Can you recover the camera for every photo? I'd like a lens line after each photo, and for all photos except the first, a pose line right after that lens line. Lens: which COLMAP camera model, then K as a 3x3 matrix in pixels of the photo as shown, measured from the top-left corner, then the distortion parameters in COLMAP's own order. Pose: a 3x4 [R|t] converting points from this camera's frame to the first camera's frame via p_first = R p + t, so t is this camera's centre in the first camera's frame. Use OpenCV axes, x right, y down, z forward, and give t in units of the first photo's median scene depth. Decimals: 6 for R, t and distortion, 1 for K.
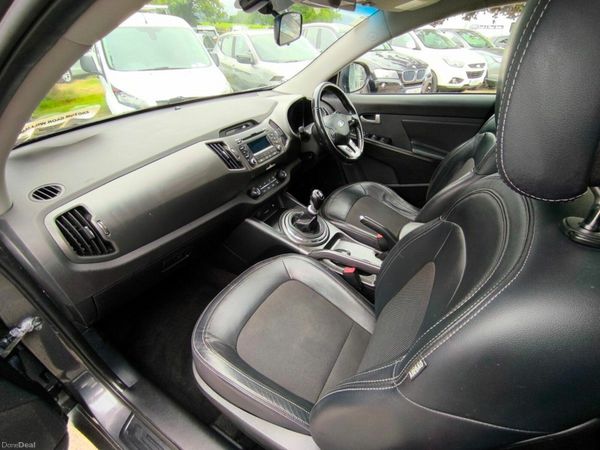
lens RADIAL K [[272.1, 0, 299.3], [0, 272.1, 226.7], [0, 0, 1]] dist [-0.014979, 0.005510]
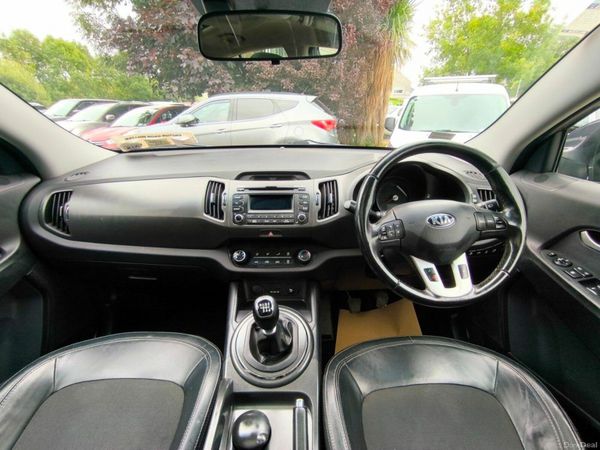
lens RADIAL K [[272.1, 0, 303.8], [0, 272.1, 230.5], [0, 0, 1]] dist [-0.014979, 0.005510]
pose [[0.506902, 0.348865, -0.788253, 0.079548], [-0.490868, 0.868519, 0.068727, -0.051569], [0.708590, 0.352090, 0.611501, 0.098500]]
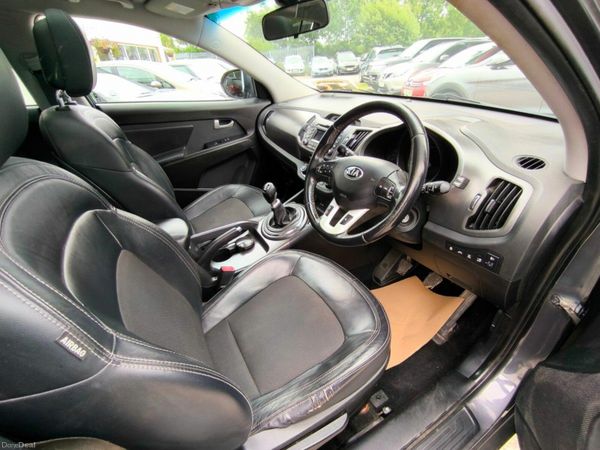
lens RADIAL K [[272.1, 0, 298.2], [0, 272.1, 232.6], [0, 0, 1]] dist [-0.014979, 0.005510]
pose [[-0.518078, 0.484893, -0.704610, 0.127543], [-0.449482, 0.546526, 0.706594, -0.124587], [0.727709, 0.682780, -0.065192, 0.195117]]
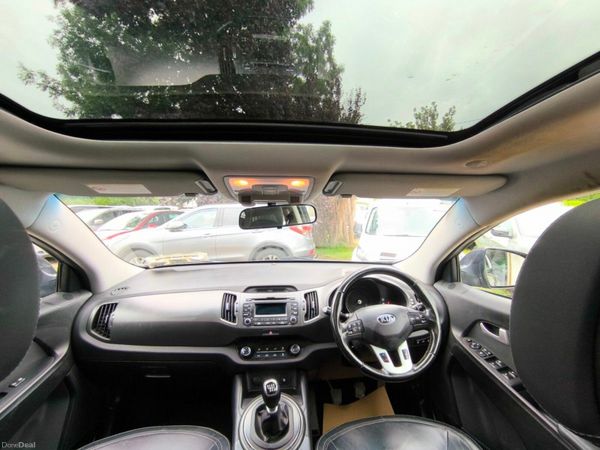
lens RADIAL K [[272.1, 0, 303.0], [0, 272.1, 230.4], [0, 0, 1]] dist [-0.014979, 0.005510]
pose [[0.576427, 0.056087, -0.815222, 0.116840], [-0.465524, 0.842459, -0.271202, -0.051489], [0.671580, 0.535833, 0.511726, 0.060732]]
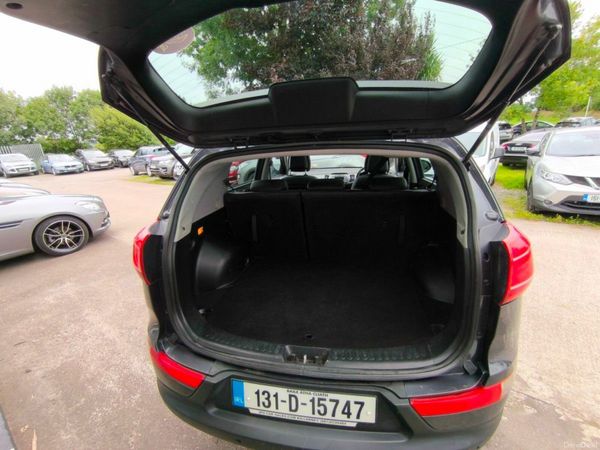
lens RADIAL K [[272.1, 0, 299.4], [0, 272.1, 227.1], [0, 0, 1]] dist [-0.014979, 0.005510]
pose [[0.322410, 0.279274, -0.904466, 0.462416], [-0.501050, 0.861009, 0.087249, 0.026598], [0.803119, 0.425053, 0.417528, -0.091602]]
